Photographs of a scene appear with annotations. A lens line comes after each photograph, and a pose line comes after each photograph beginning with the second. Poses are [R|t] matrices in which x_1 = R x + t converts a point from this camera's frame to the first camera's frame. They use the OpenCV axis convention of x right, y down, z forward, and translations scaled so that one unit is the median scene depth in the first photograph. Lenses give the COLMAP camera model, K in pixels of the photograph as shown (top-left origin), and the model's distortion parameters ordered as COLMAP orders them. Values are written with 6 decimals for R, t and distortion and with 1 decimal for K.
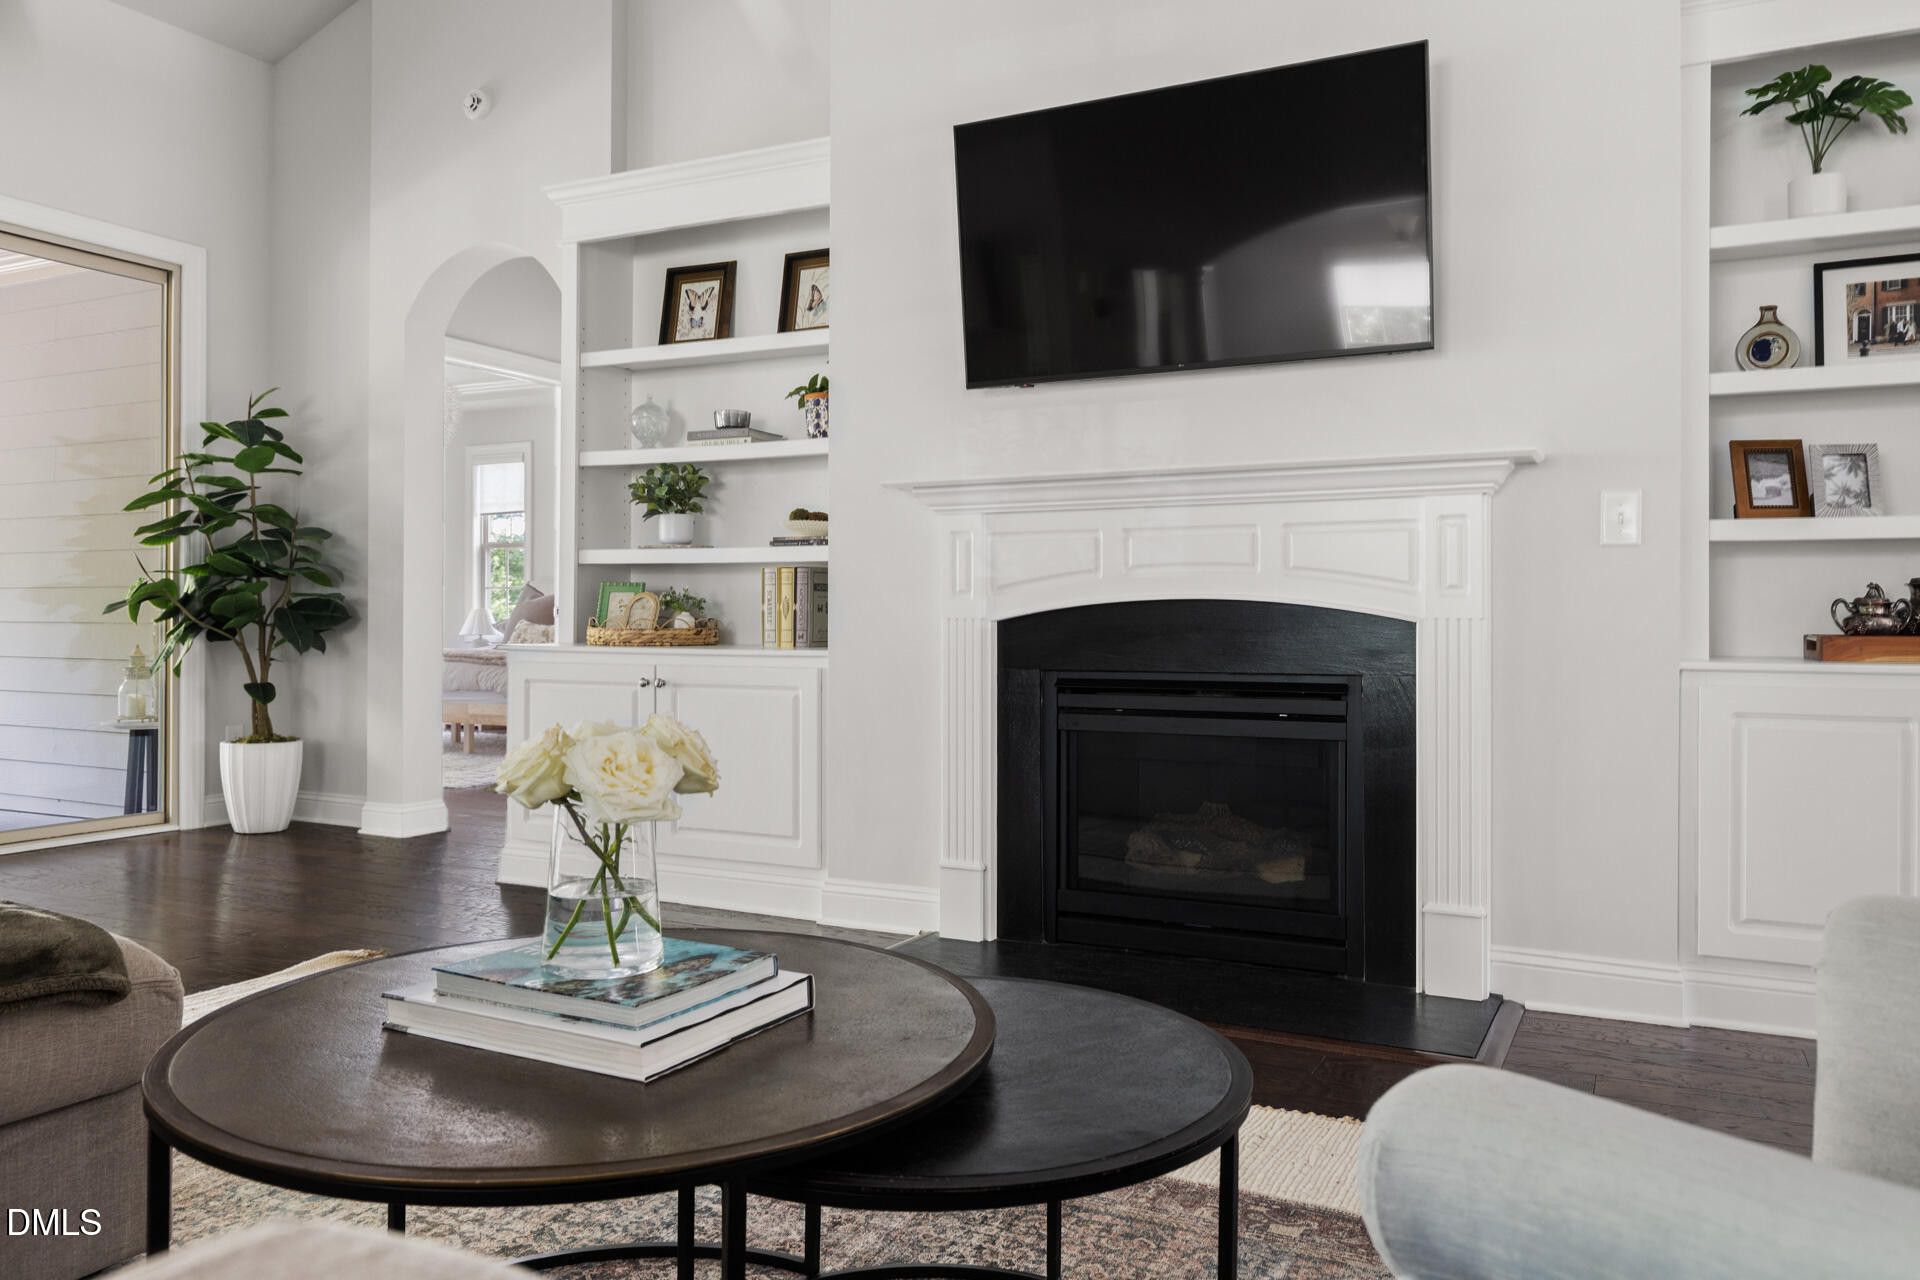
lens RADIAL K [[1399.9, 0, 958.8], [0, 1399.9, 626.3], [0, 0, 1]] dist [-0.004418, -0.000577]
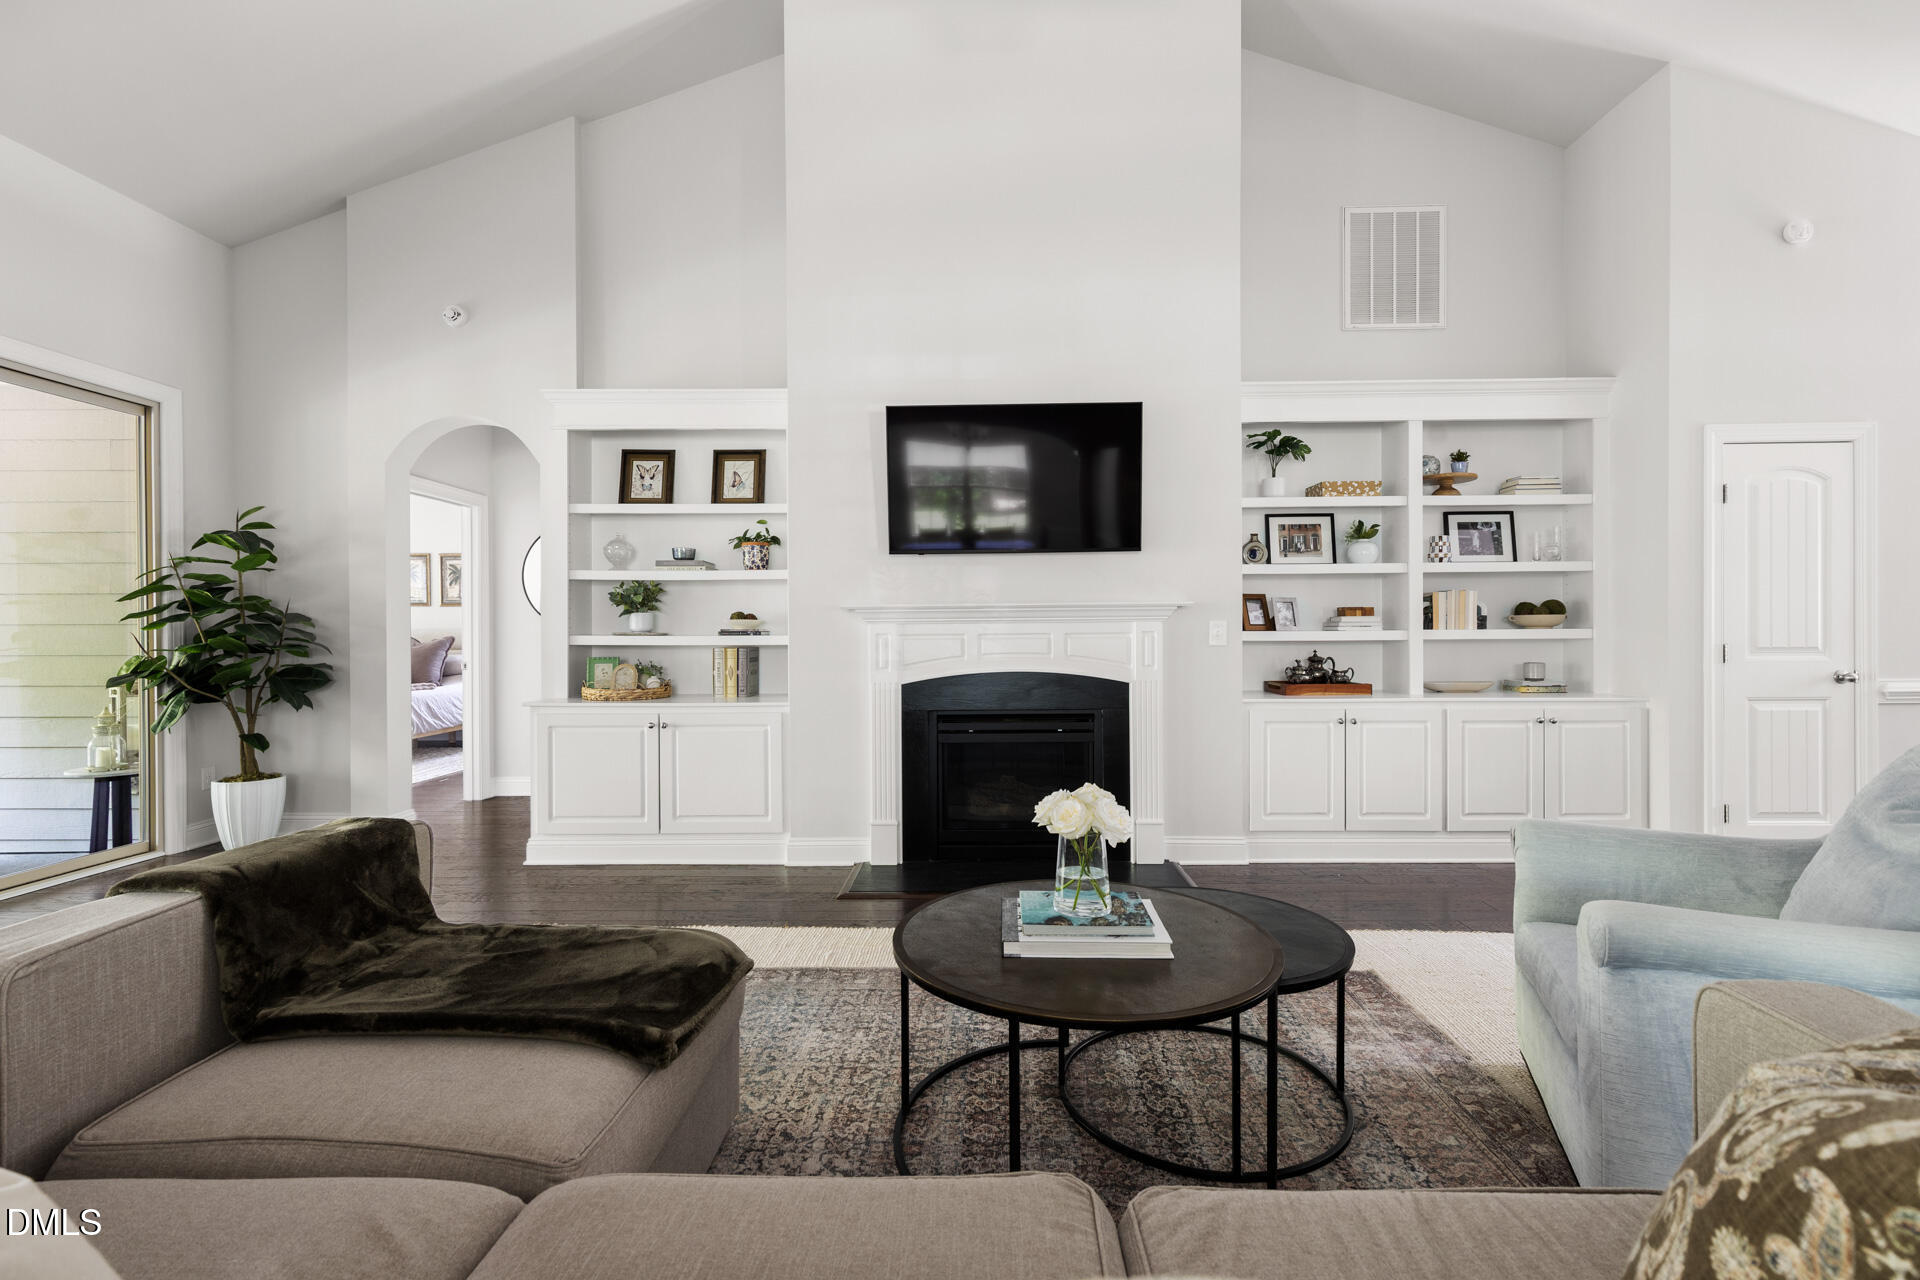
lens RADIAL K [[885.8, 0, 960.0], [0, 885.8, 640.0], [0, 0, 1]] dist [0.001667, -0.000295]
pose [[0.894158, -0.014764, 0.447509, -0.321438], [0.010574, 0.999874, 0.011860, -0.056805], [-0.447628, -0.005872, 0.894201, -0.031304]]
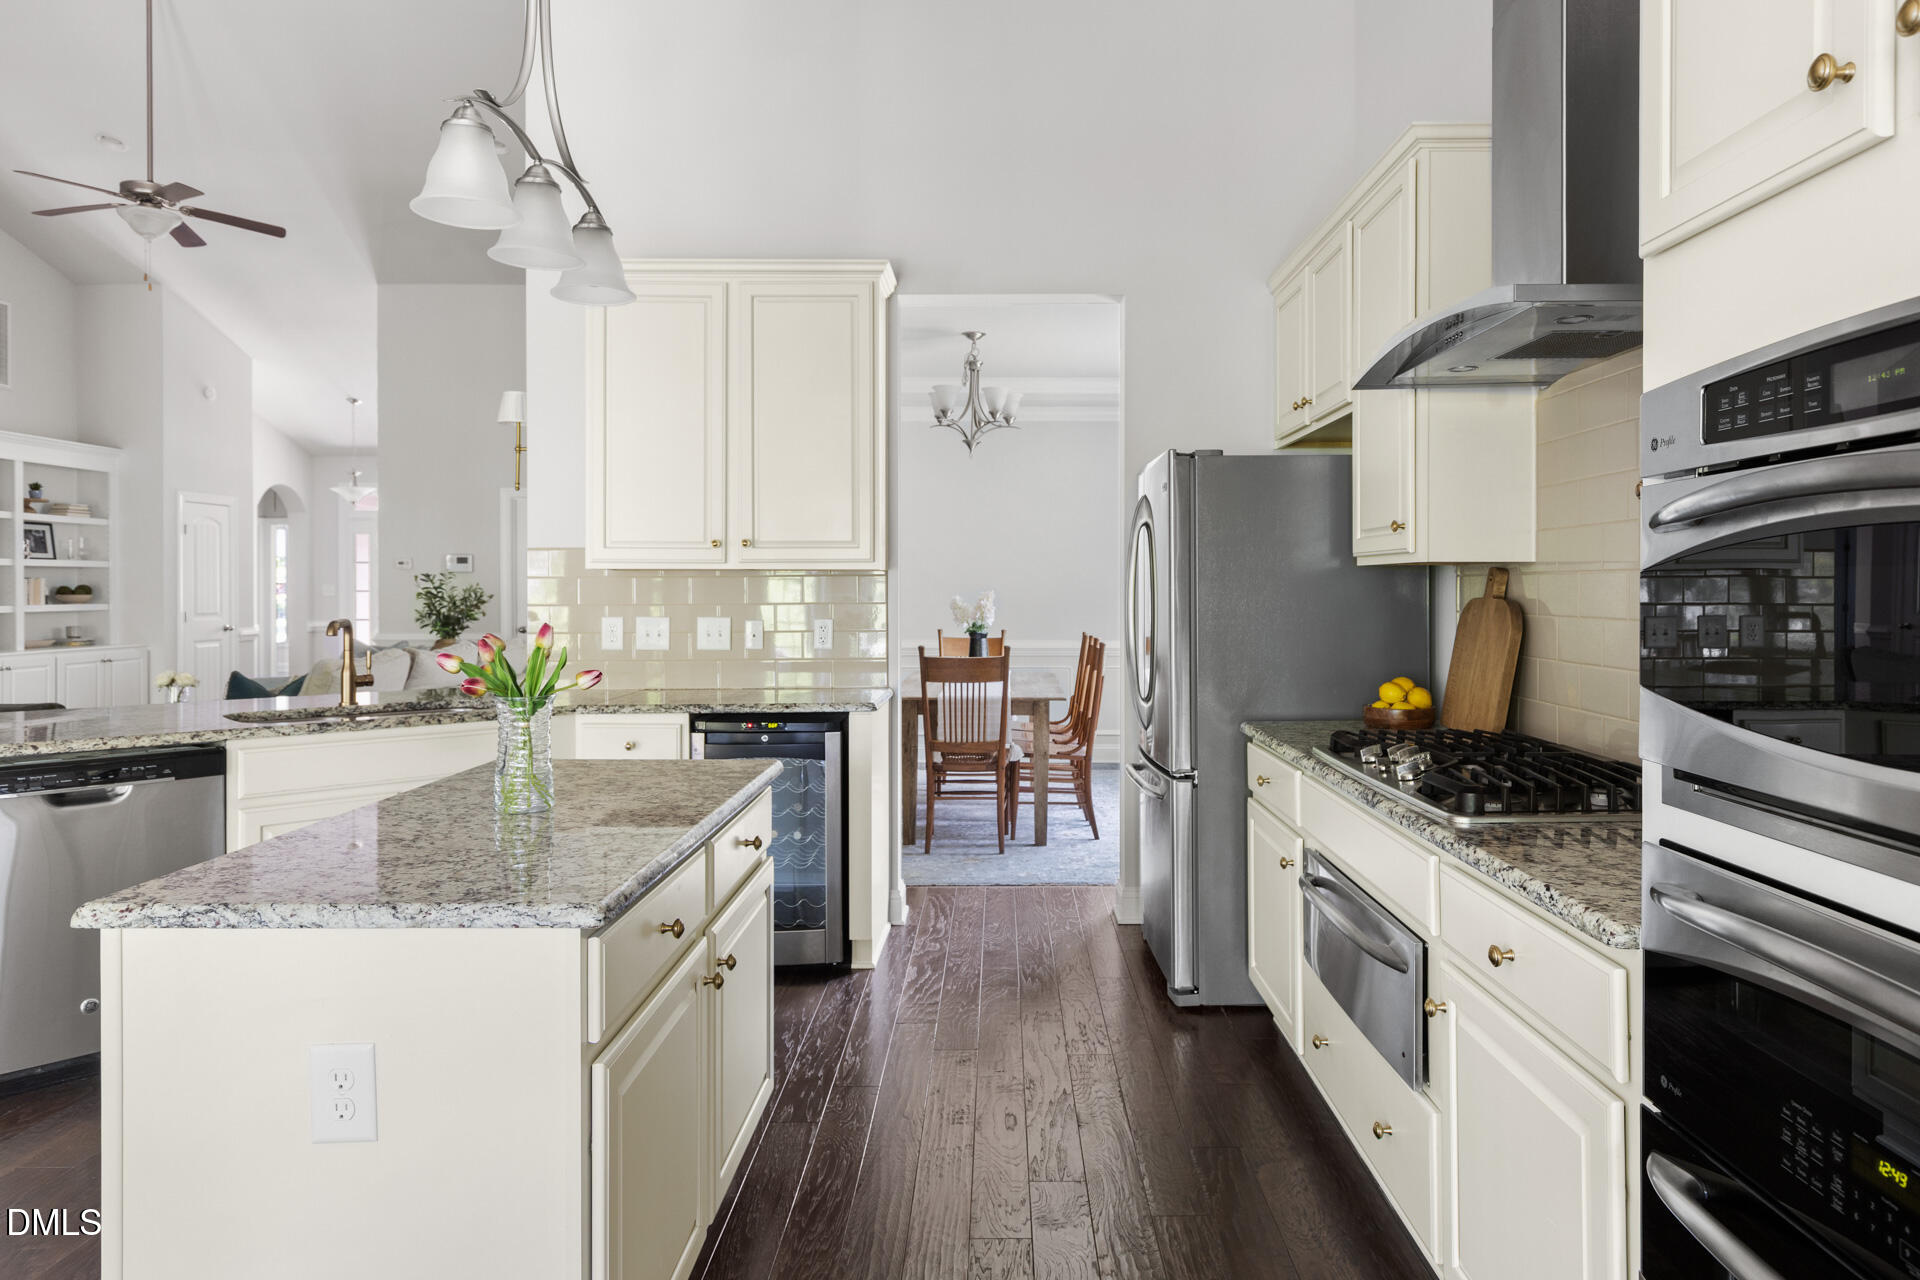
lens RADIAL K [[1186.2, 0, 962.8], [0, 1186.2, 588.6], [0, 0, 1]] dist [0.000670, 0.000210]
pose [[-0.442485, -0.005814, 0.896757, -1.731651], [-0.002984, 0.999983, 0.005010, -0.089717], [-0.896771, -0.000459, -0.442494, 0.099010]]
